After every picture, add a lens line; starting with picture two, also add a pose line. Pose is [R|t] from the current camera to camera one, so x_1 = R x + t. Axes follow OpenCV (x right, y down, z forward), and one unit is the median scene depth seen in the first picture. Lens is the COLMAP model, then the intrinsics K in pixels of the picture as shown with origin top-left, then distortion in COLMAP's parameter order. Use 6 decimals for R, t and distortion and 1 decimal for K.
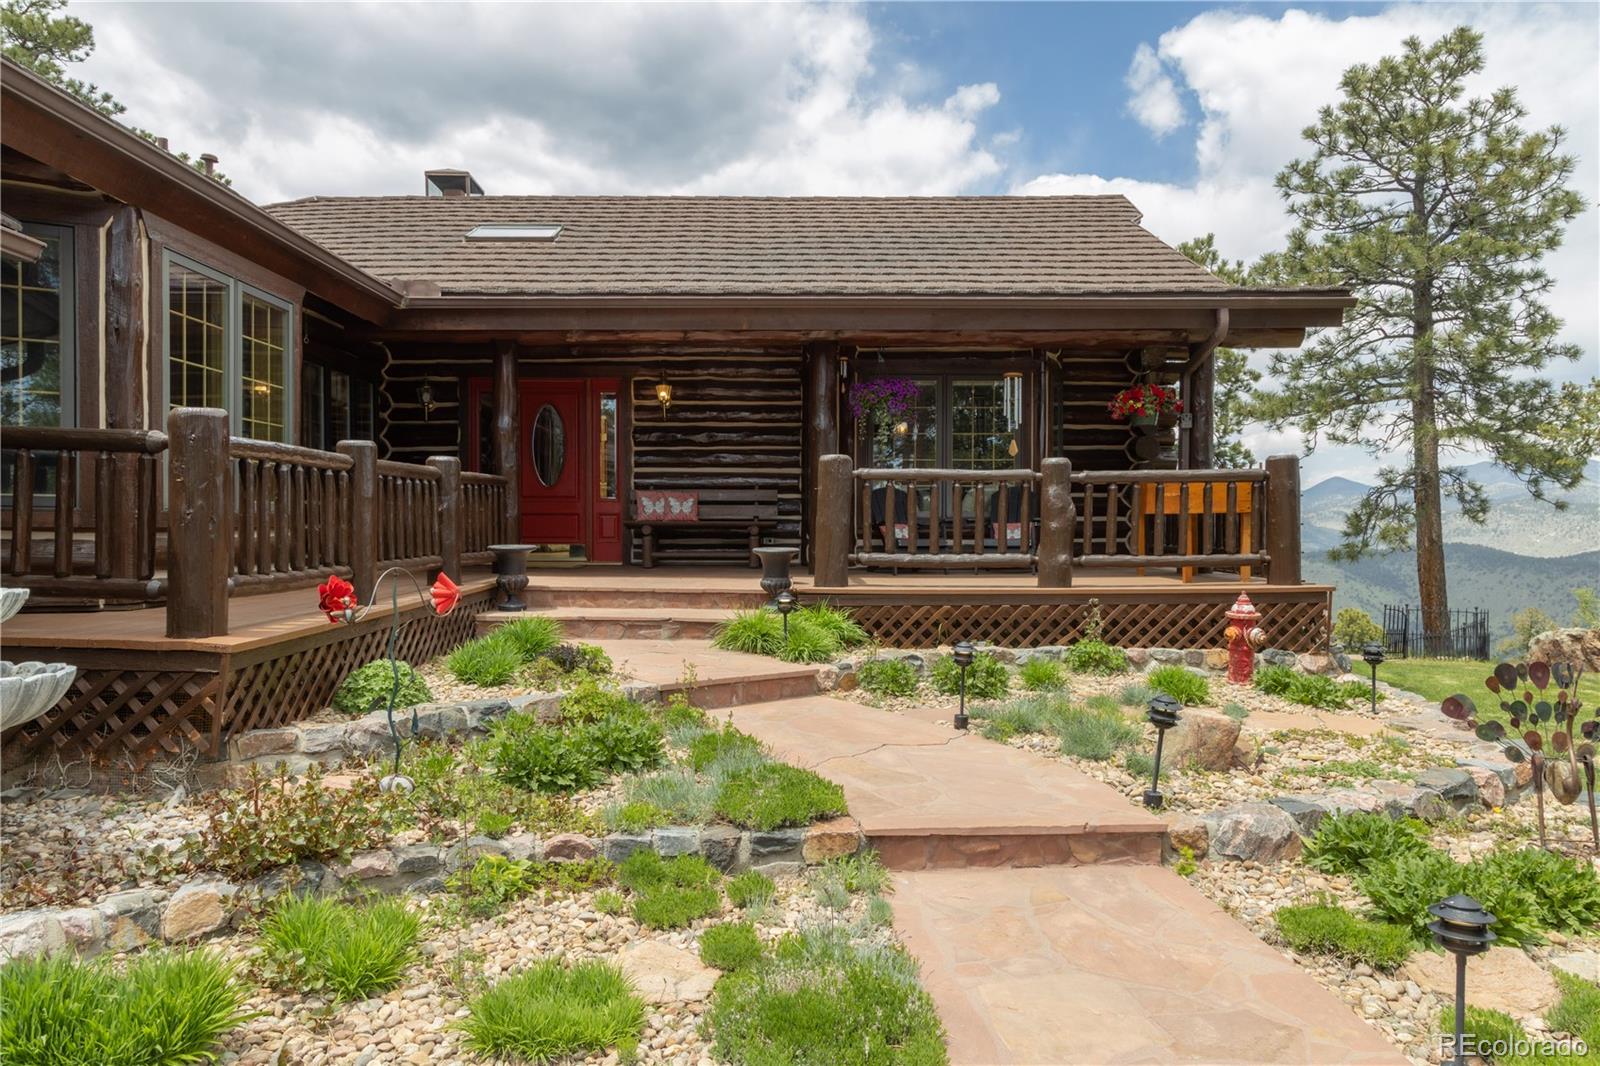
lens RADIAL K [[1067.9, 0, 799.2], [0, 1067.9, 531.8], [0, 0, 1]] dist [0.011970, 0.008300]
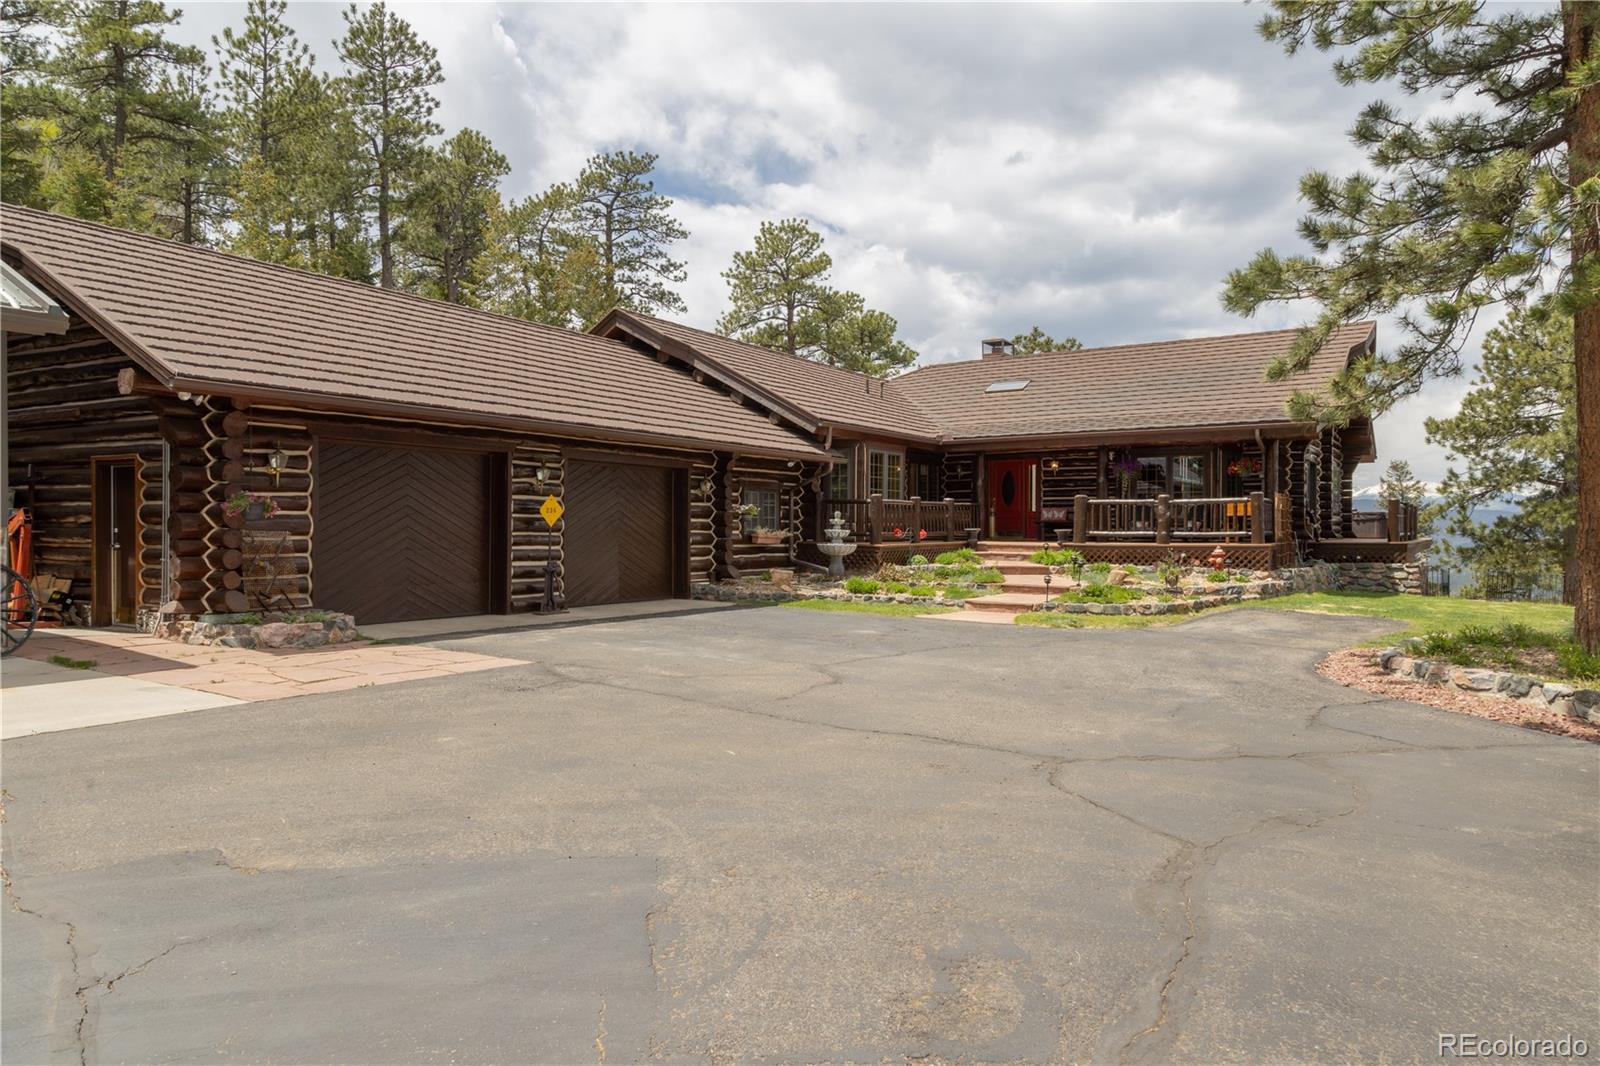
lens RADIAL K [[1157.0, 0, 799.7], [0, 1157.0, 534.0], [0, 0, 1]] dist [0.002123, 0.000193]
pose [[0.830691, 0.001419, -0.556732, 0.993122], [-0.005726, 0.999966, -0.005995, 0.045026], [0.556705, 0.008168, 0.830670, -1.695888]]
